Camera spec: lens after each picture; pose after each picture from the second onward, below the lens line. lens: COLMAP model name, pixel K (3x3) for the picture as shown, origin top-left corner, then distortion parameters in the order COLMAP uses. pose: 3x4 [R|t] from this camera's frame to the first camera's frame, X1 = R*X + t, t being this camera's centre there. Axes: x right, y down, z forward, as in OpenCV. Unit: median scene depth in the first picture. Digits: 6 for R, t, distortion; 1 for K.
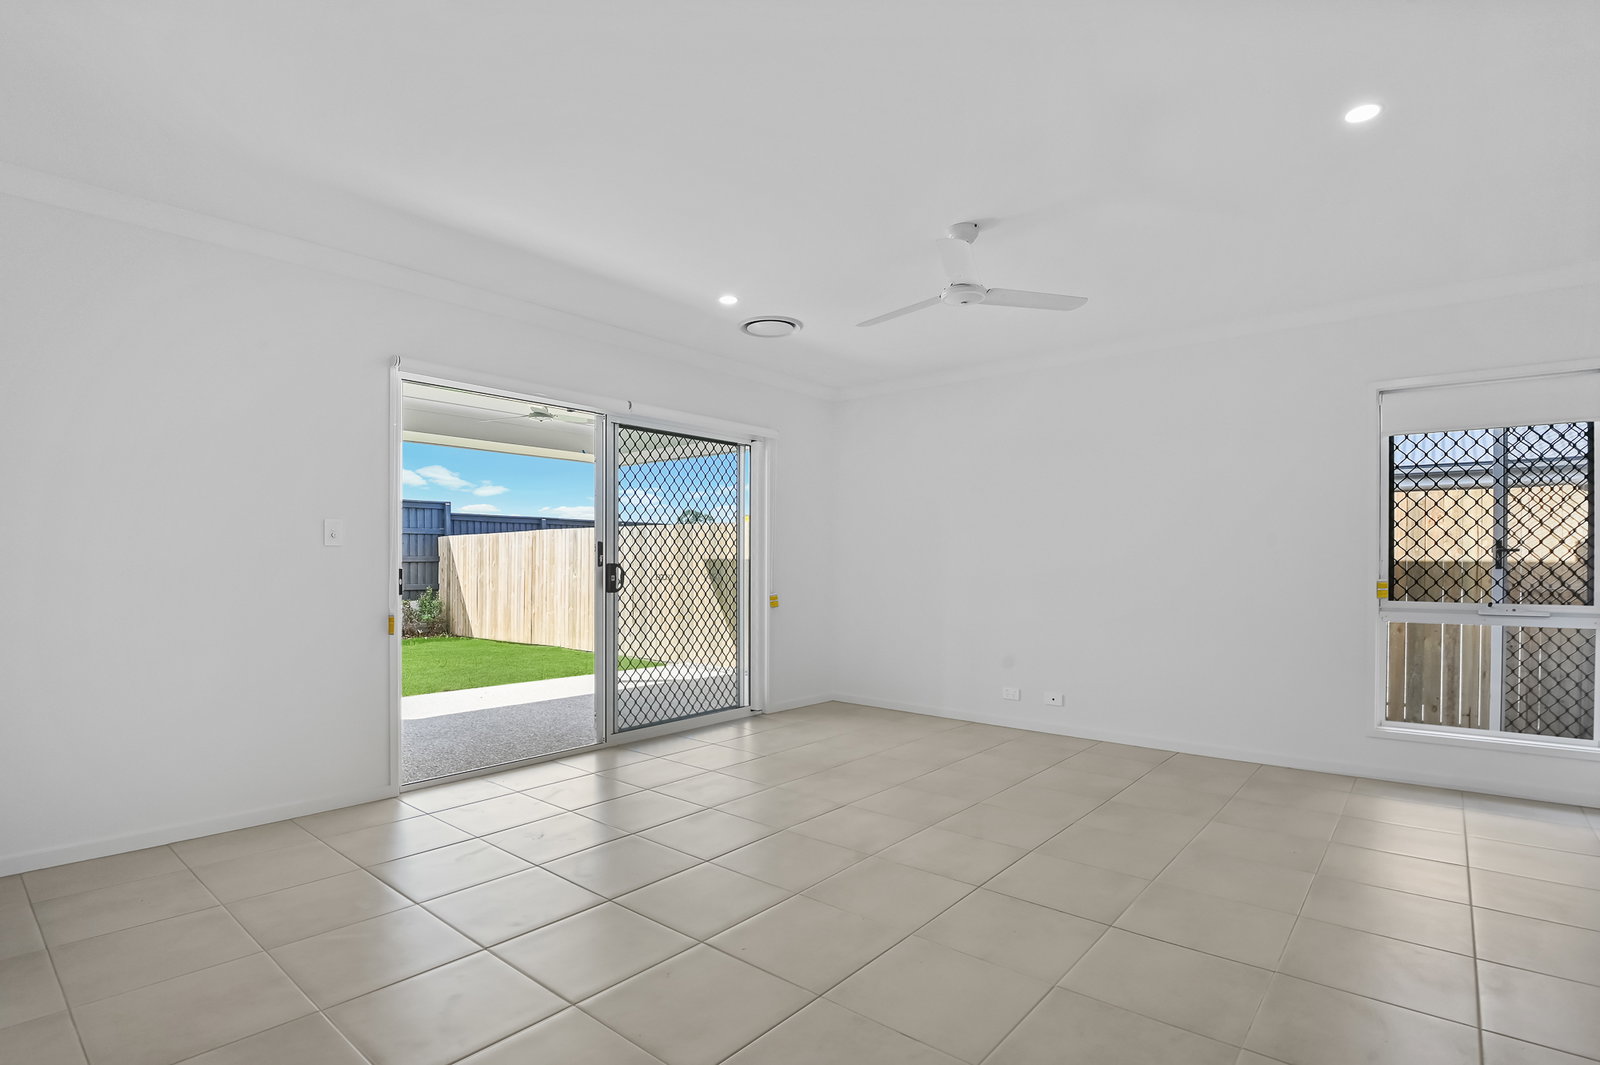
lens RADIAL K [[752.6, 0, 794.7], [0, 752.6, 561.0], [0, 0, 1]] dist [-0.025872, -0.000220]
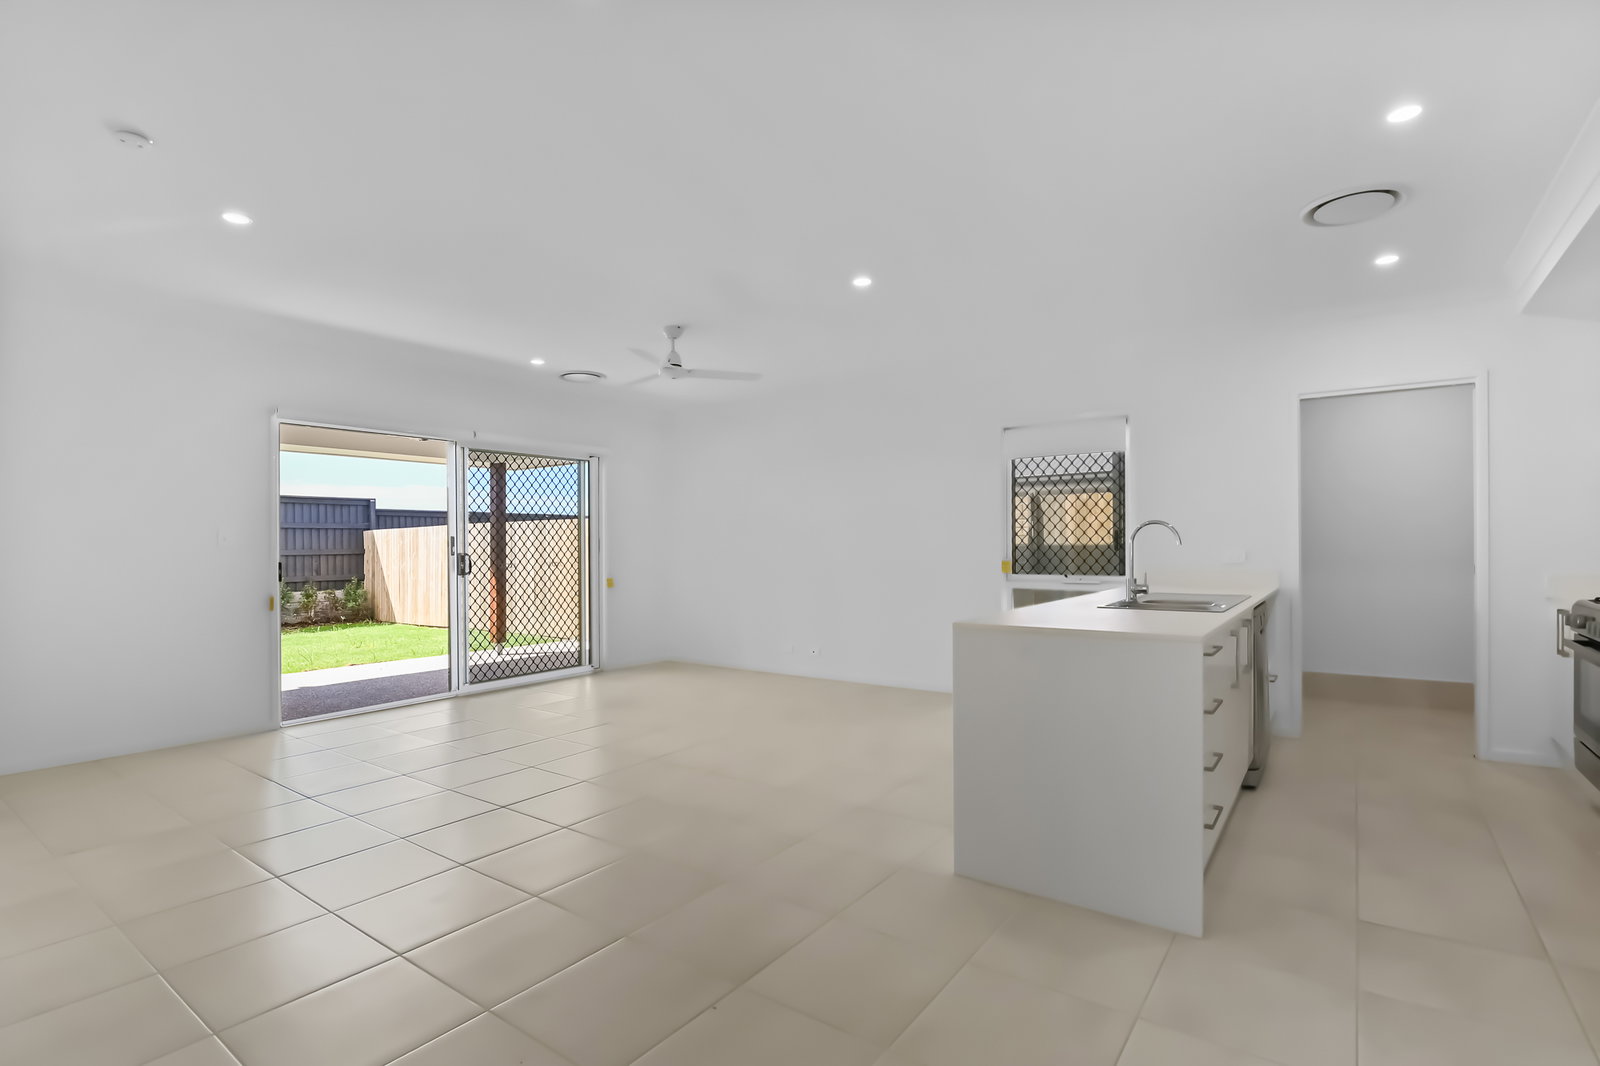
lens RADIAL K [[733.6, 0, 813.4], [0, 733.6, 547.2], [0, 0, 1]] dist [0.000572, -0.017104]
pose [[0.996690, -0.011787, 0.080432, 0.100228], [0.011868, 0.999929, -0.000532, -0.000694], [-0.080420, 0.001485, 0.996760, -0.125010]]
